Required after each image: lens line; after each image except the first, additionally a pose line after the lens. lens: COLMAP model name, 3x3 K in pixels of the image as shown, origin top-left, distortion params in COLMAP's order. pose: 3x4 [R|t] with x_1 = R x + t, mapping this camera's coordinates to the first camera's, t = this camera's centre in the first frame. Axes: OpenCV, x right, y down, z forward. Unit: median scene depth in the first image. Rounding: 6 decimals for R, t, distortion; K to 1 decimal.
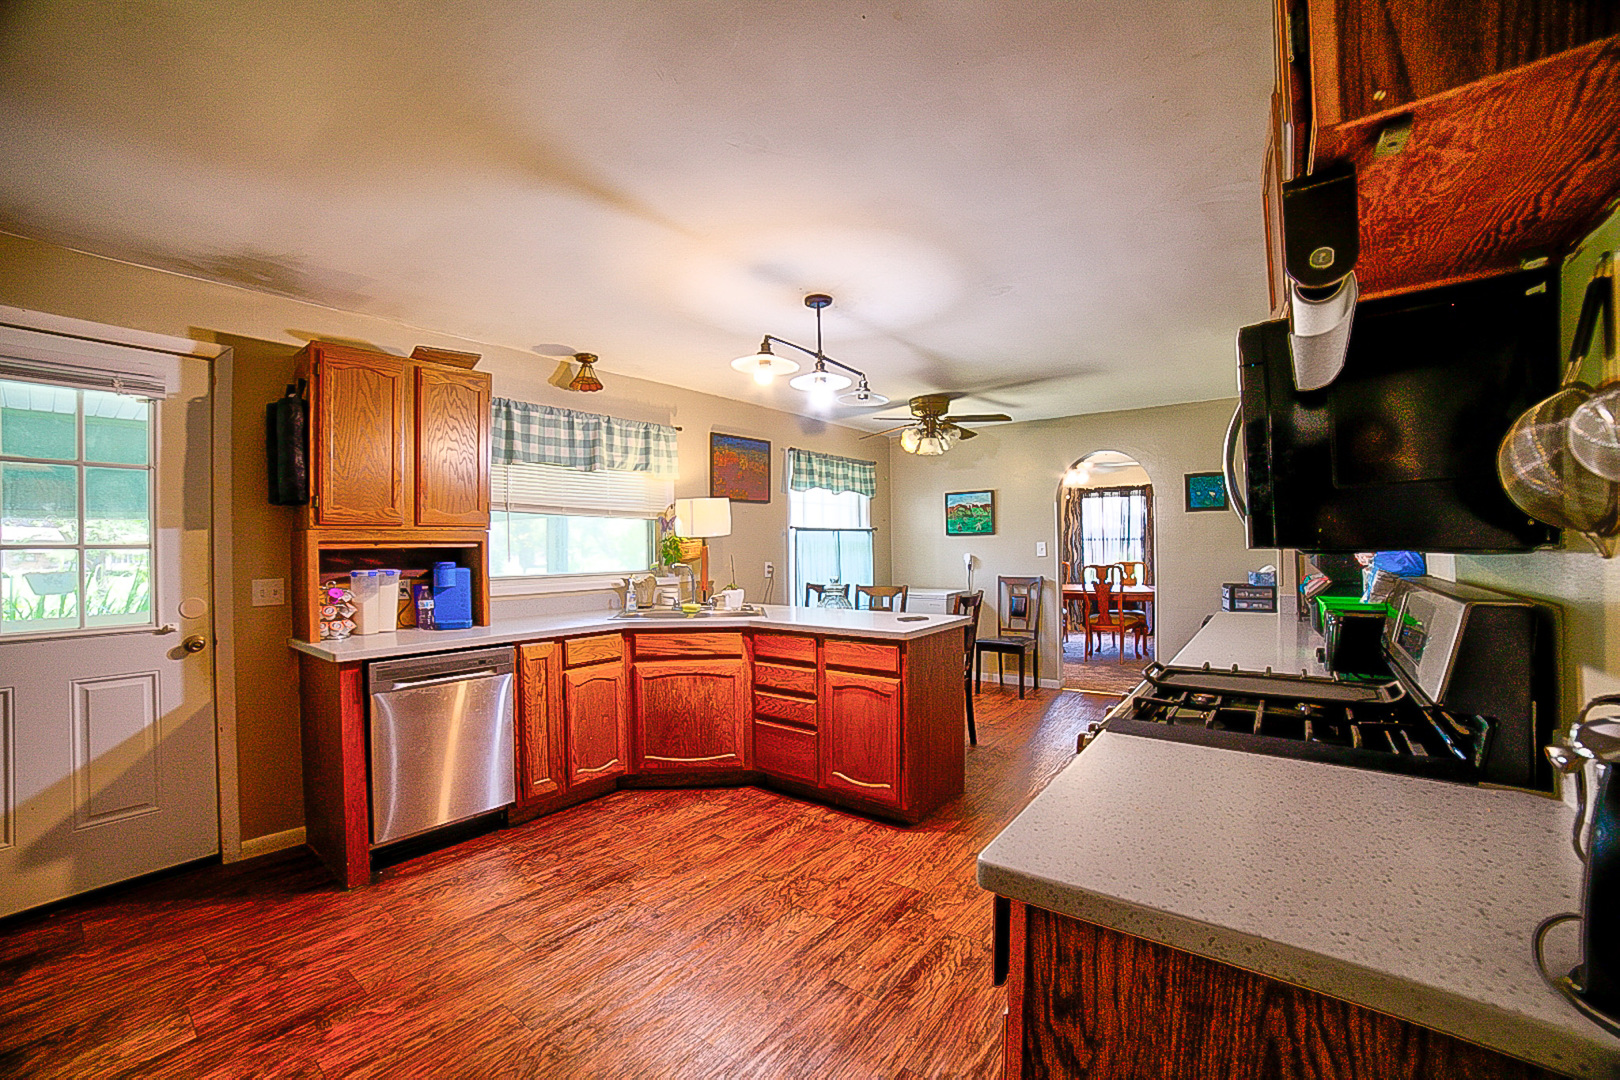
lens RADIAL K [[673.9, 0, 805.5], [0, 673.9, 583.1], [0, 0, 1]] dist [-0.008717, 0.000050]
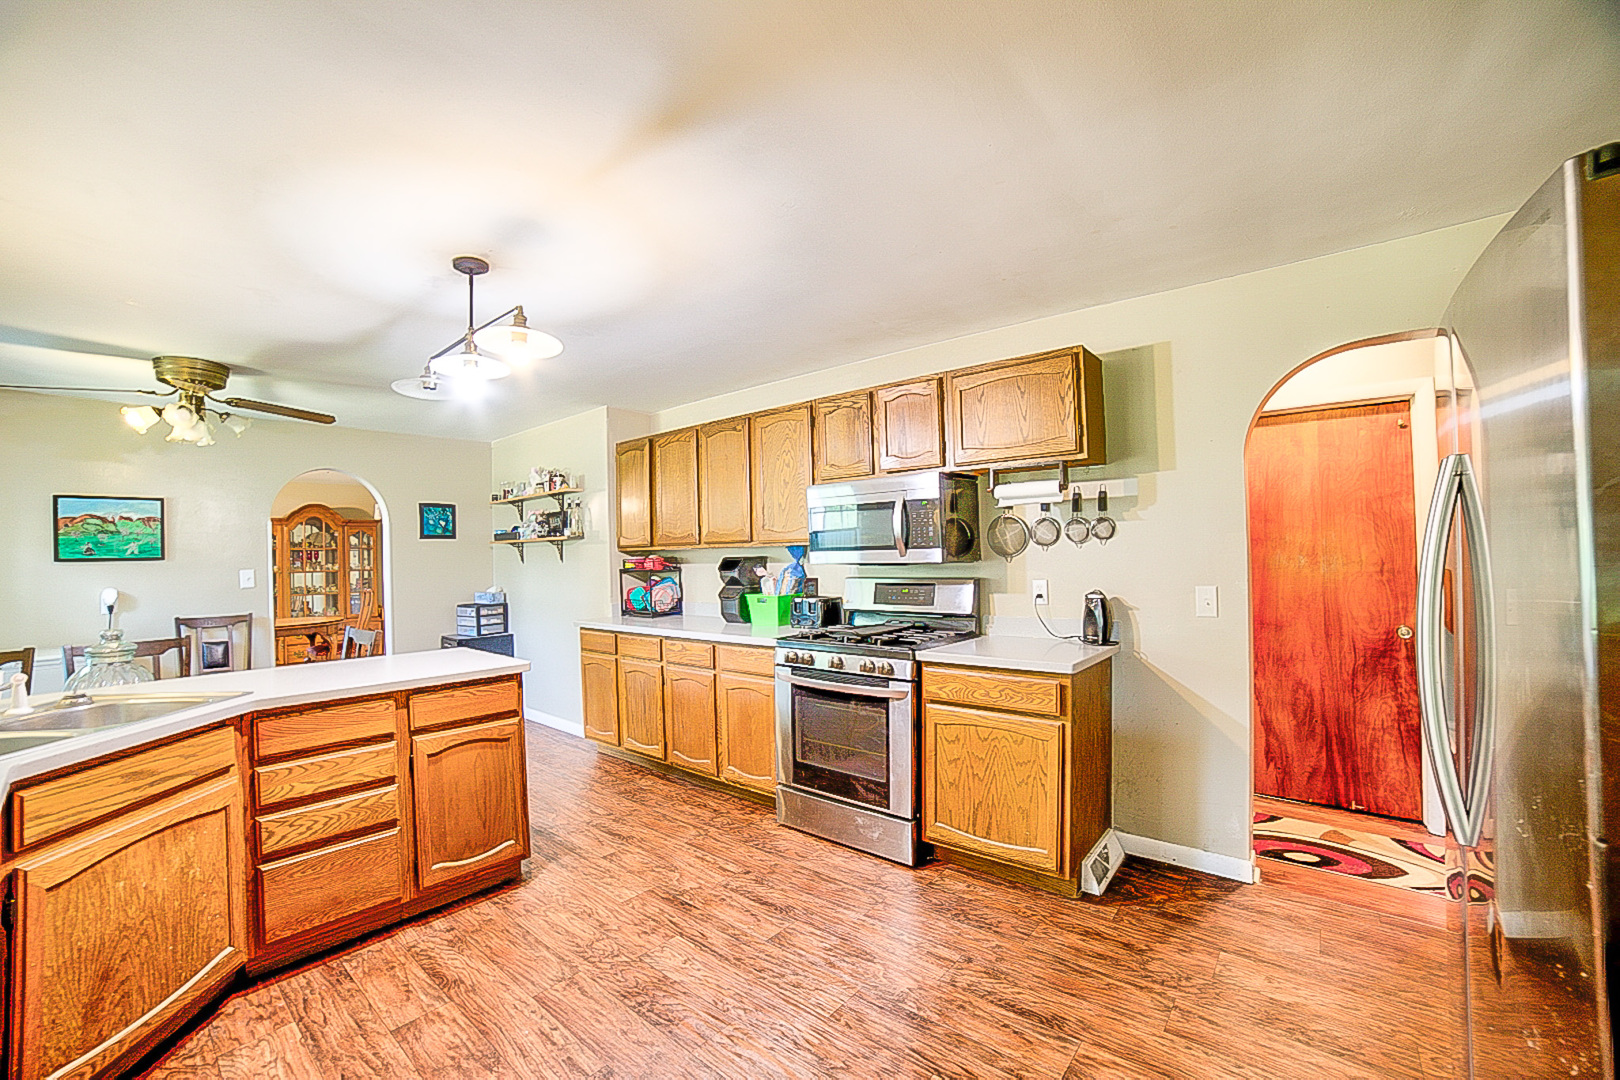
lens RADIAL K [[655.9, 0, 807.2], [0, 655.9, 586.3], [0, 0, 1]] dist [-0.000417, 0.000075]
pose [[0.071519, -0.032615, 0.996906, -0.623379], [0.073872, 0.996894, 0.027315, -0.024273], [-0.994700, 0.071690, 0.073706, 0.475516]]
